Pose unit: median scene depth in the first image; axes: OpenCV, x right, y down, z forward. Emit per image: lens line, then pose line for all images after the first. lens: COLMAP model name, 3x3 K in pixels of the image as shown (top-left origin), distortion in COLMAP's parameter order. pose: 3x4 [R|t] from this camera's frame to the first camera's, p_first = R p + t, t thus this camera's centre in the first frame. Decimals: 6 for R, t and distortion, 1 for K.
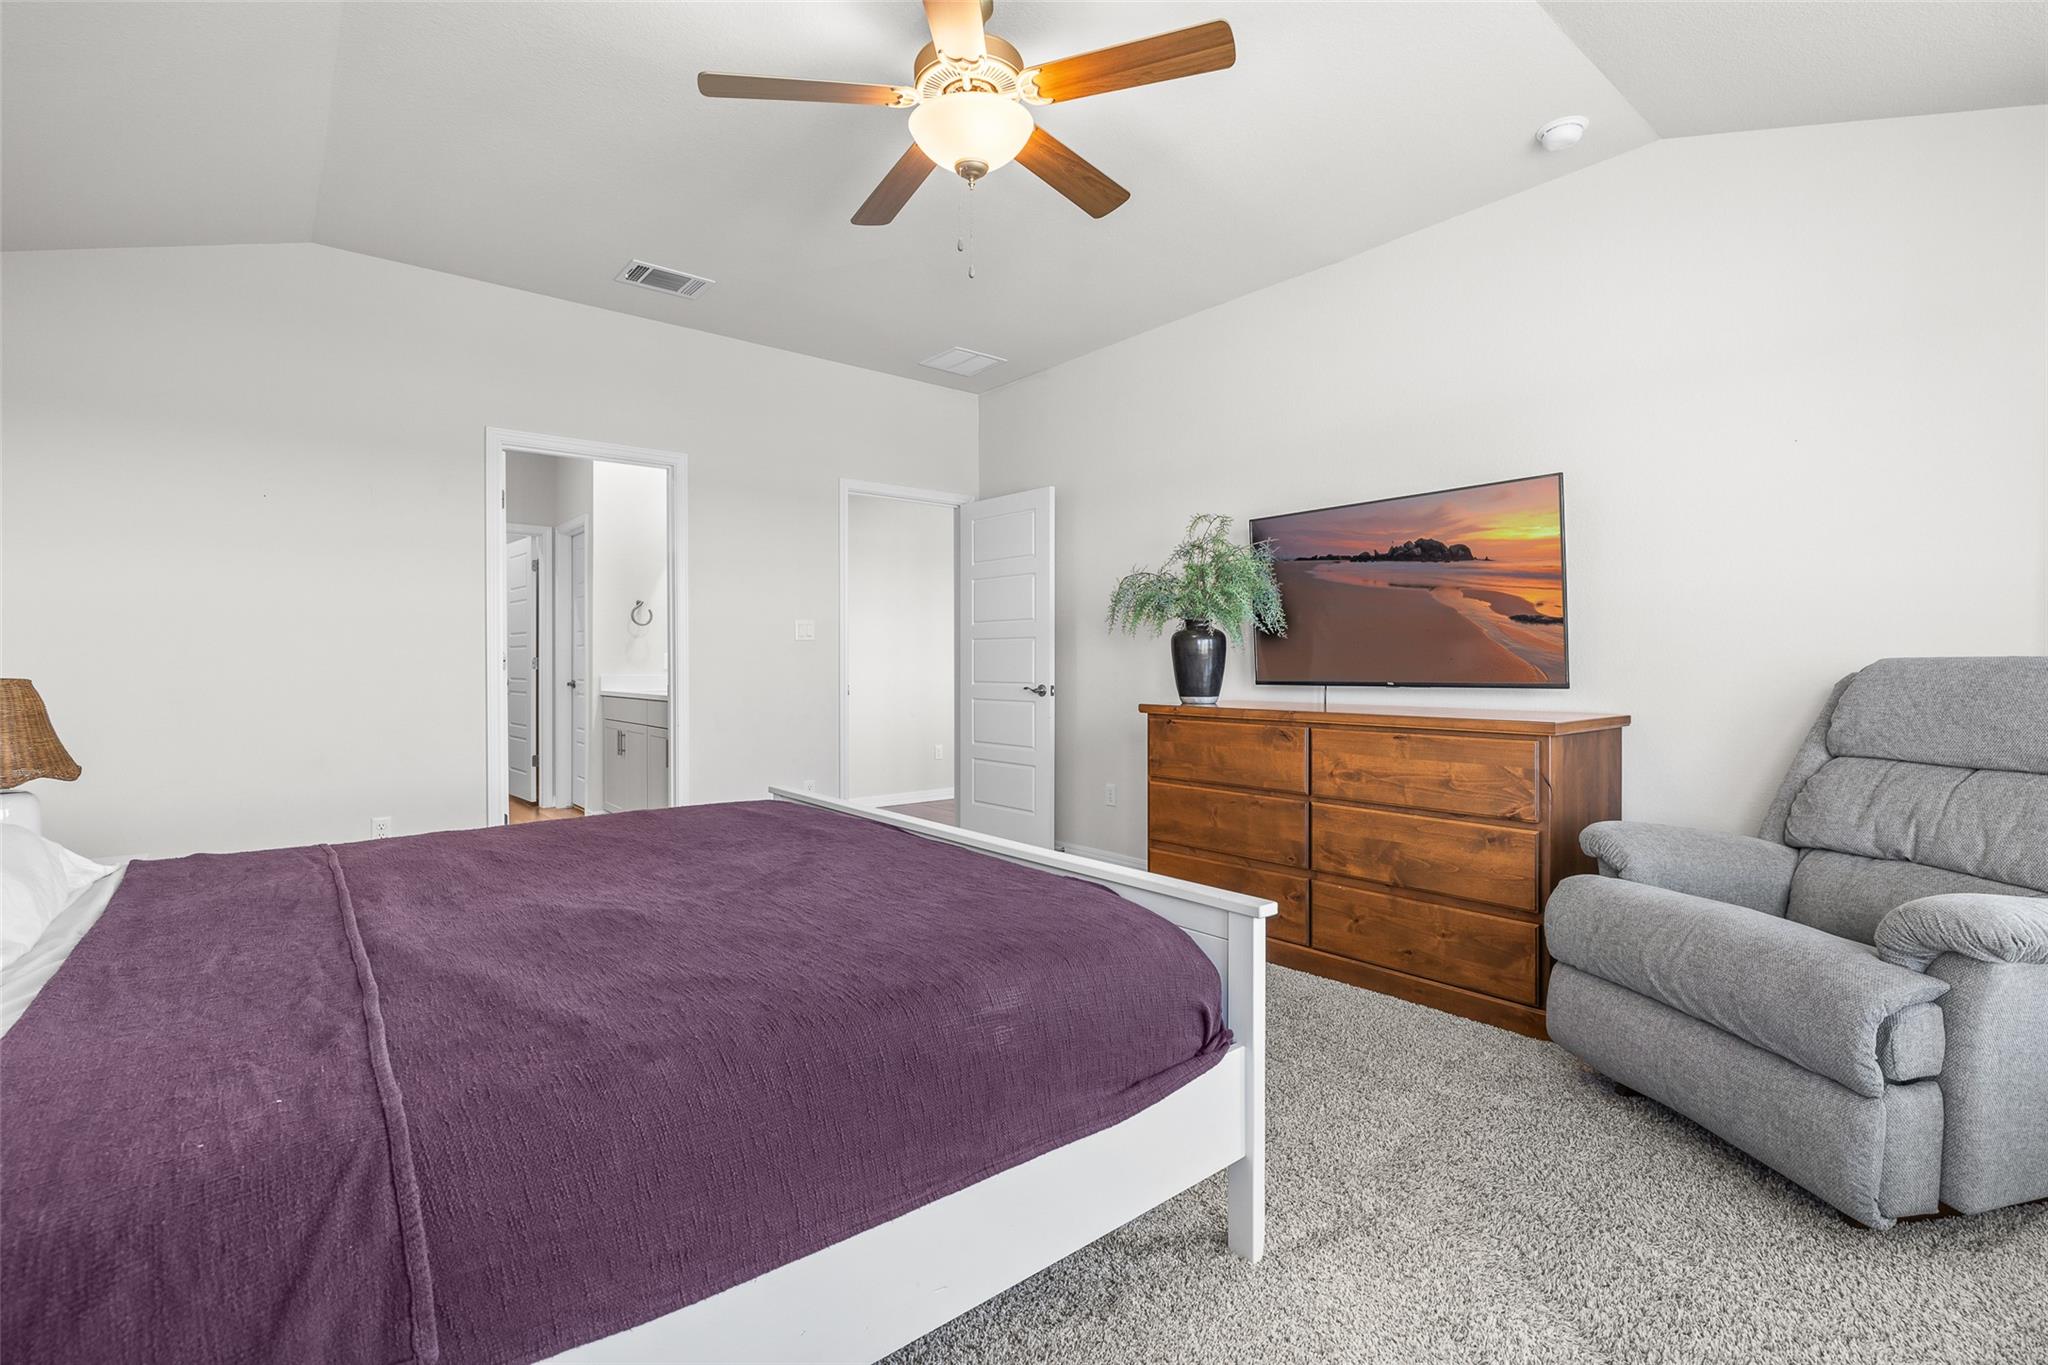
lens RADIAL K [[909.1, 0, 1013.3], [0, 909.1, 673.8], [0, 0, 1]] dist [0.007028, -0.000395]
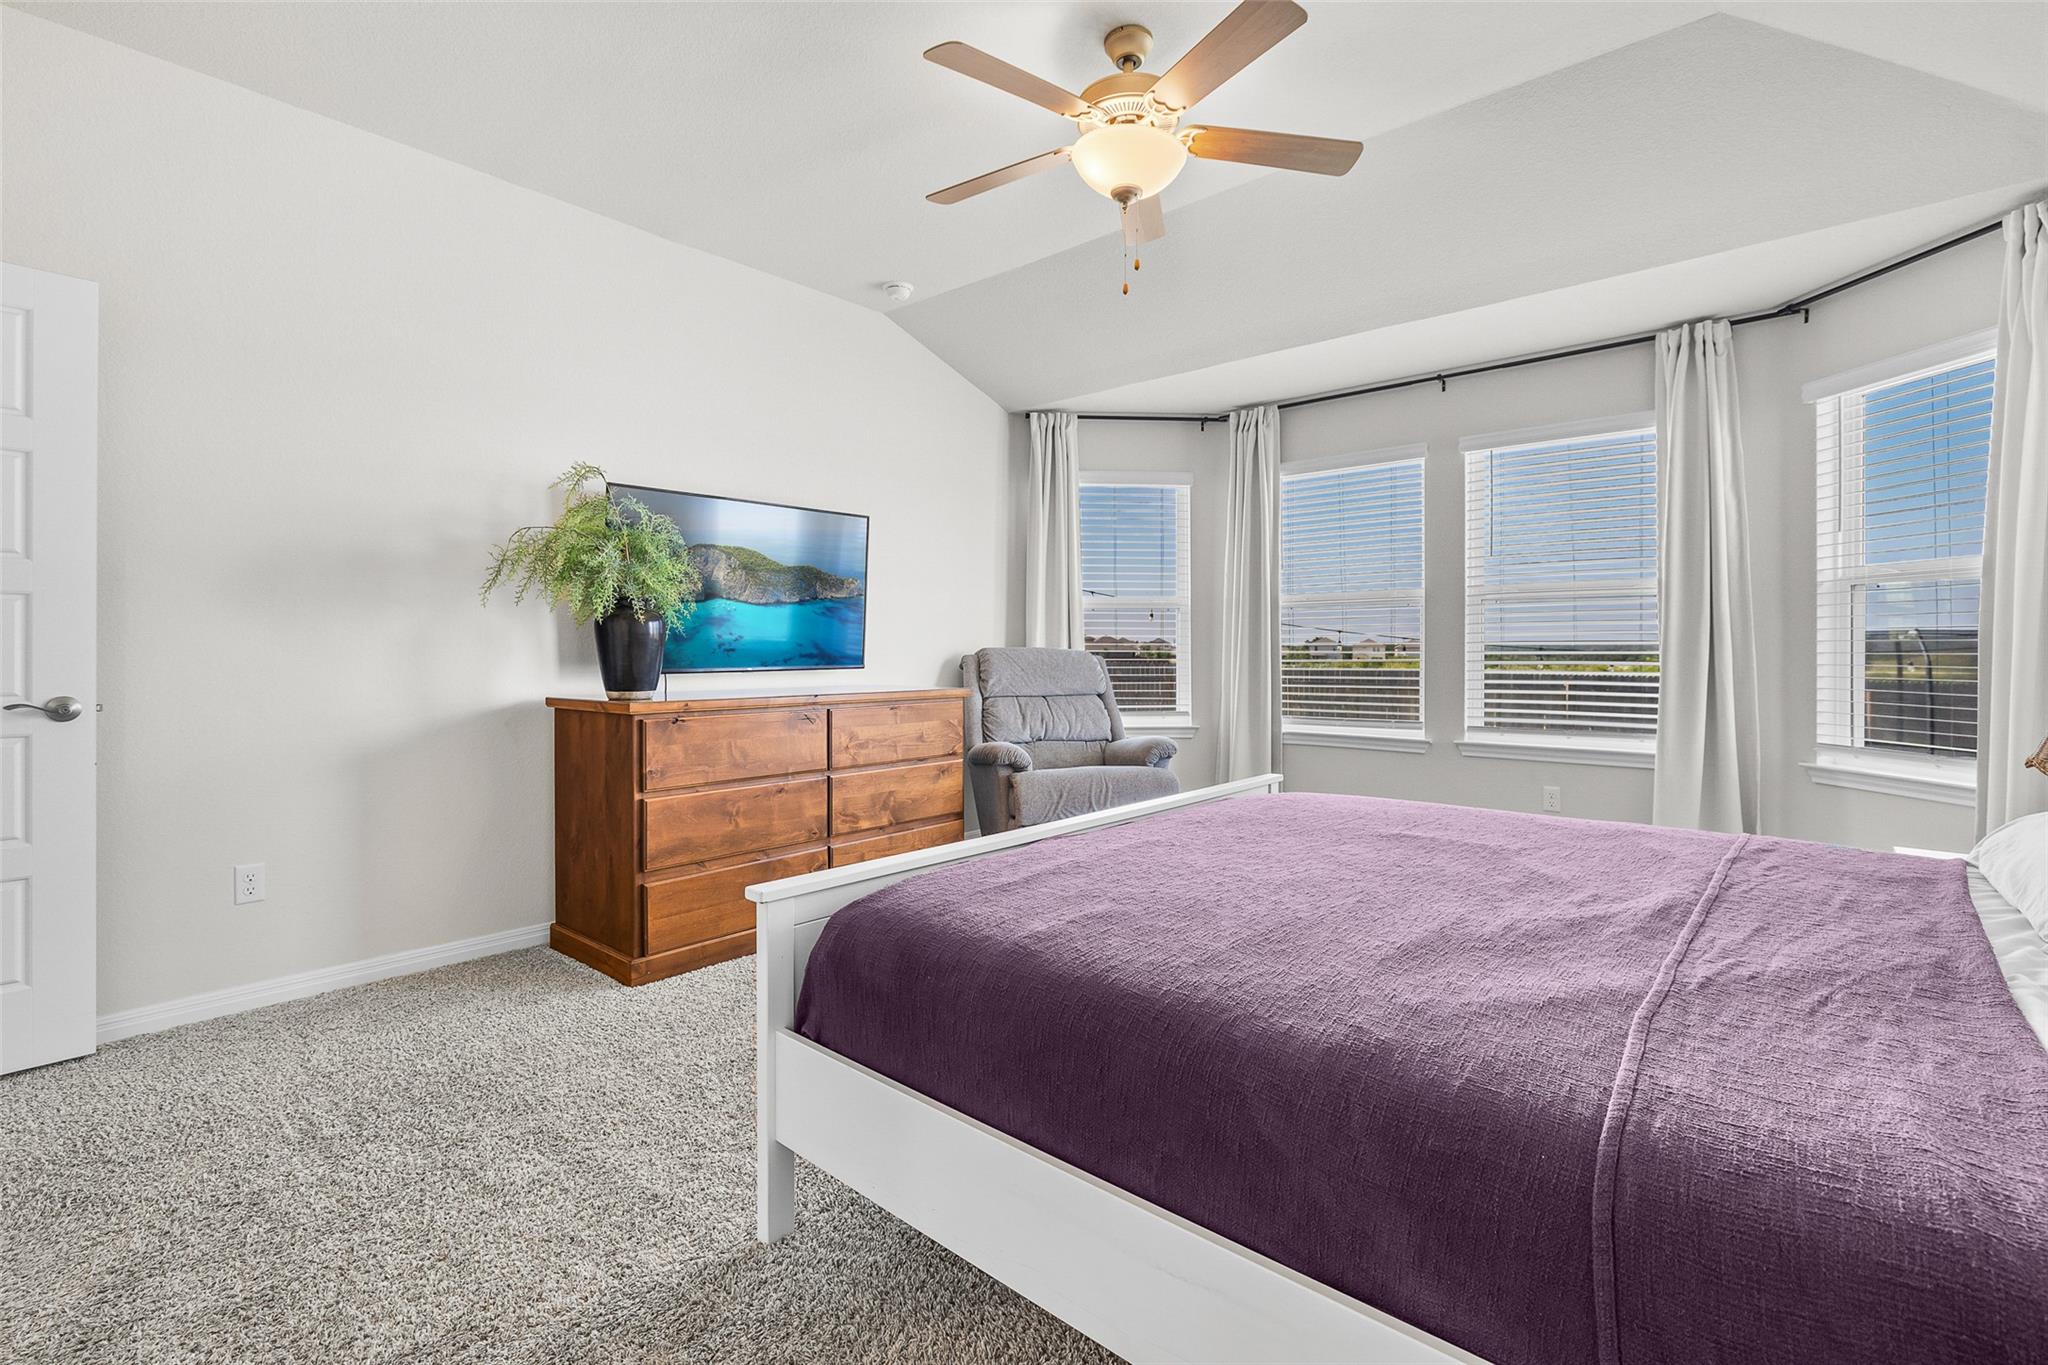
lens RADIAL K [[909.1, 0, 1017.2], [0, 909.1, 673.6], [0, 0, 1]] dist [0.007028, -0.000395]
pose [[-0.176011, -0.020093, 0.984183, -0.803653], [0.008016, 0.999729, 0.021844, -0.005270], [-0.984356, 0.011733, -0.175802, 0.980132]]
